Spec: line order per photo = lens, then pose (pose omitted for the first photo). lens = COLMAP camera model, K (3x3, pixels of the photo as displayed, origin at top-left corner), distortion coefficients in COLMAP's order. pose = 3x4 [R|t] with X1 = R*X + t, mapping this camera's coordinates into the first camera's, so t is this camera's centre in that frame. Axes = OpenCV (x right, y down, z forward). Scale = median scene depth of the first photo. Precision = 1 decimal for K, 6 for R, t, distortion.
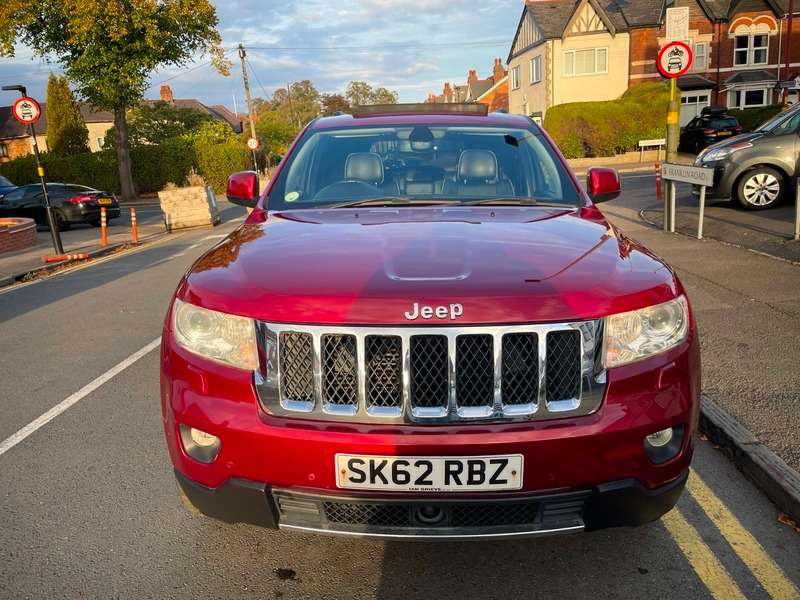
lens RADIAL K [[607.8, 0, 399.7], [0, 607.8, 298.0], [0, 0, 1]] dist [0.051361, -0.079150]
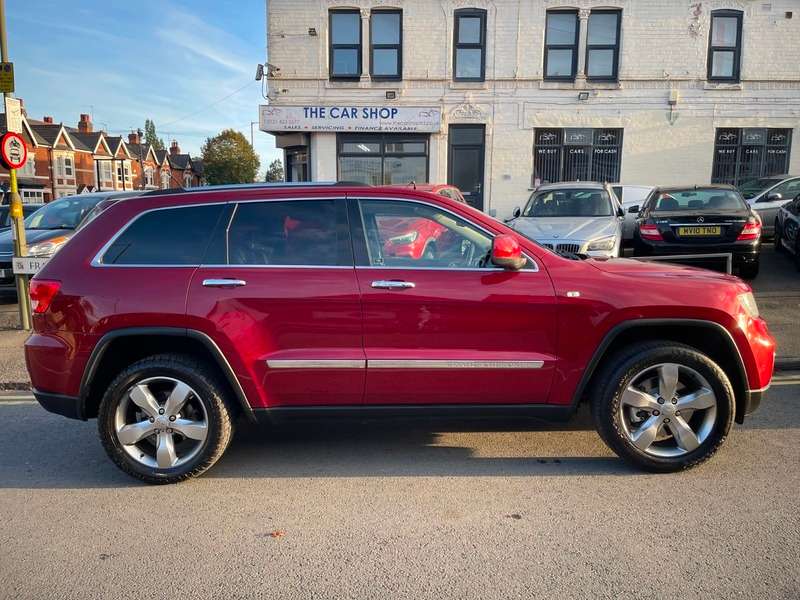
lens RADIAL K [[602.3, 0, 396.4], [0, 602.3, 295.4], [0, 0, 1]] dist [0.077512, -0.102542]
pose [[-0.003024, -0.073270, 0.997308, -0.142973], [0.255391, 0.964182, 0.071610, -0.025177], [-0.966833, 0.254920, 0.015797, 0.131683]]
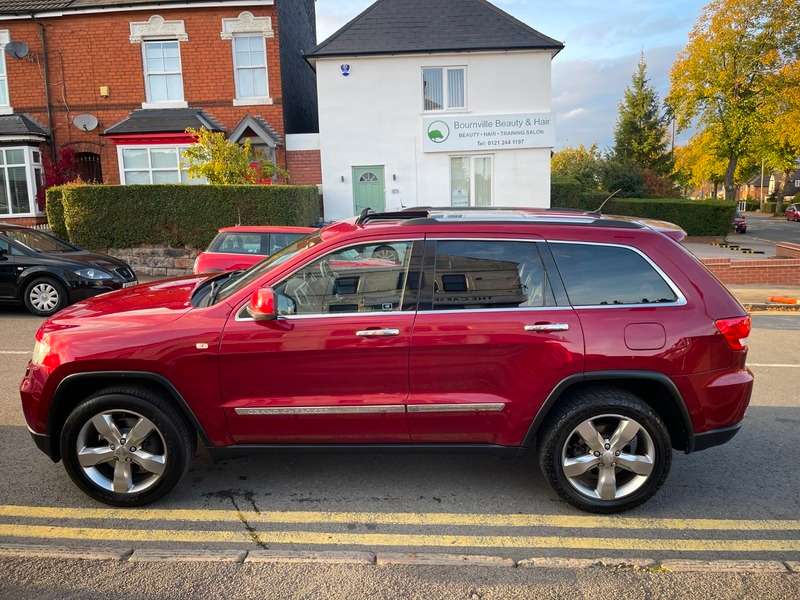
lens RADIAL K [[602.3, 0, 398.3], [0, 602.3, 295.7], [0, 0, 1]] dist [0.077512, -0.102542]
pose [[0.004852, 0.221169, -0.975223, 0.149381], [-0.229492, 0.949452, 0.214183, -0.052492], [0.973298, 0.222767, 0.055363, 0.127423]]
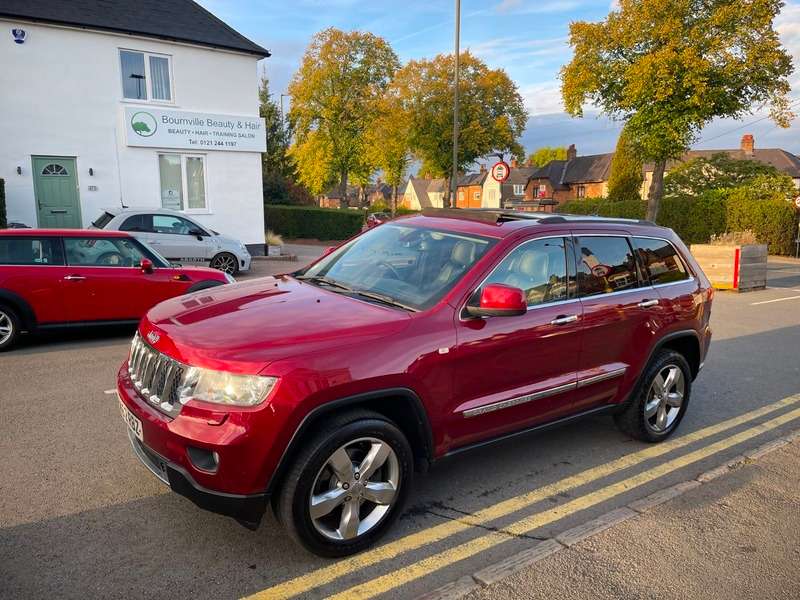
lens RADIAL K [[602.3, 0, 397.2], [0, 602.3, 301.7], [0, 0, 1]] dist [0.077512, -0.102542]
pose [[0.612266, 0.196010, -0.765970, 0.113481], [-0.241895, 0.968768, 0.054551, -0.021627], [0.752739, 0.151885, 0.640558, 0.019735]]
